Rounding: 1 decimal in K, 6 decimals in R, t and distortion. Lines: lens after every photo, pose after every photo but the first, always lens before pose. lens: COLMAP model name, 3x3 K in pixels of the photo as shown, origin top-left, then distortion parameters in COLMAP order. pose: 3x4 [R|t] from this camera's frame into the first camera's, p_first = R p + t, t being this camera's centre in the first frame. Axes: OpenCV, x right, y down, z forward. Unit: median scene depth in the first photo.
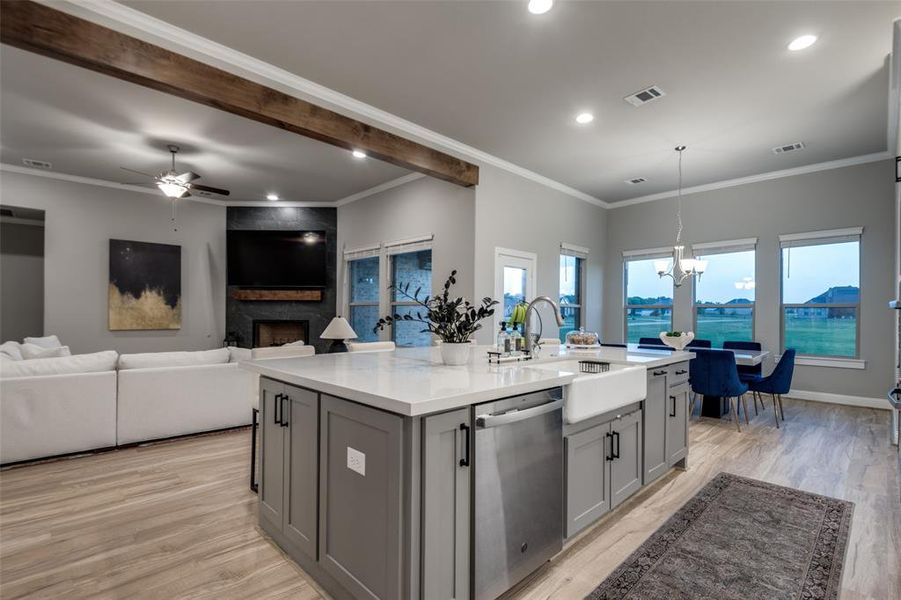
lens RADIAL K [[417.6, 0, 455.6], [0, 417.6, 311.5], [0, 0, 1]] dist [0.016644, -0.009738]
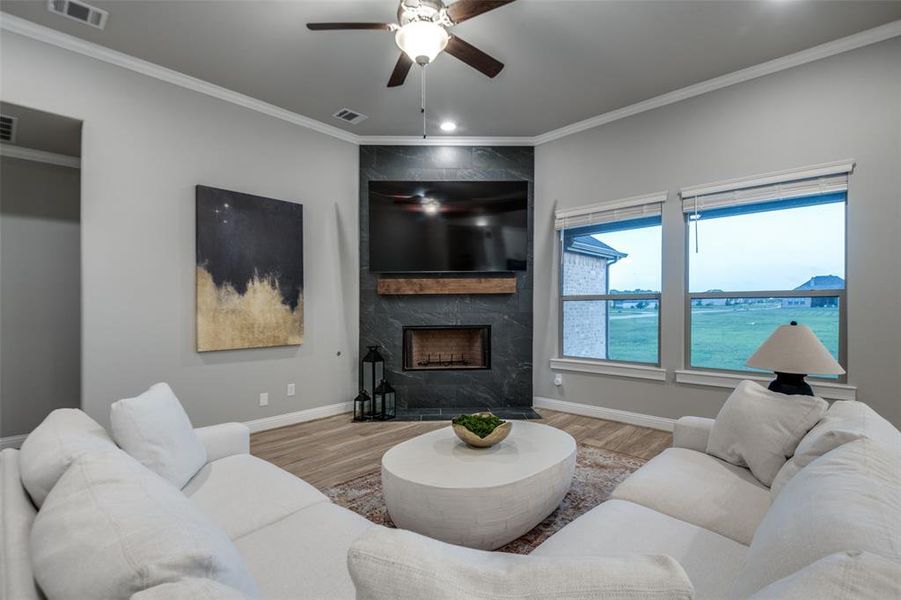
lens RADIAL K [[418.3, 0, 455.7], [0, 418.3, 310.9], [0, 0, 1]] dist [0.034696, -0.023970]
pose [[0.998573, -0.016386, 0.050823, -0.535499], [0.015813, 0.999807, 0.011666, -0.010699], [-0.051004, -0.010845, 0.998640, 0.447405]]
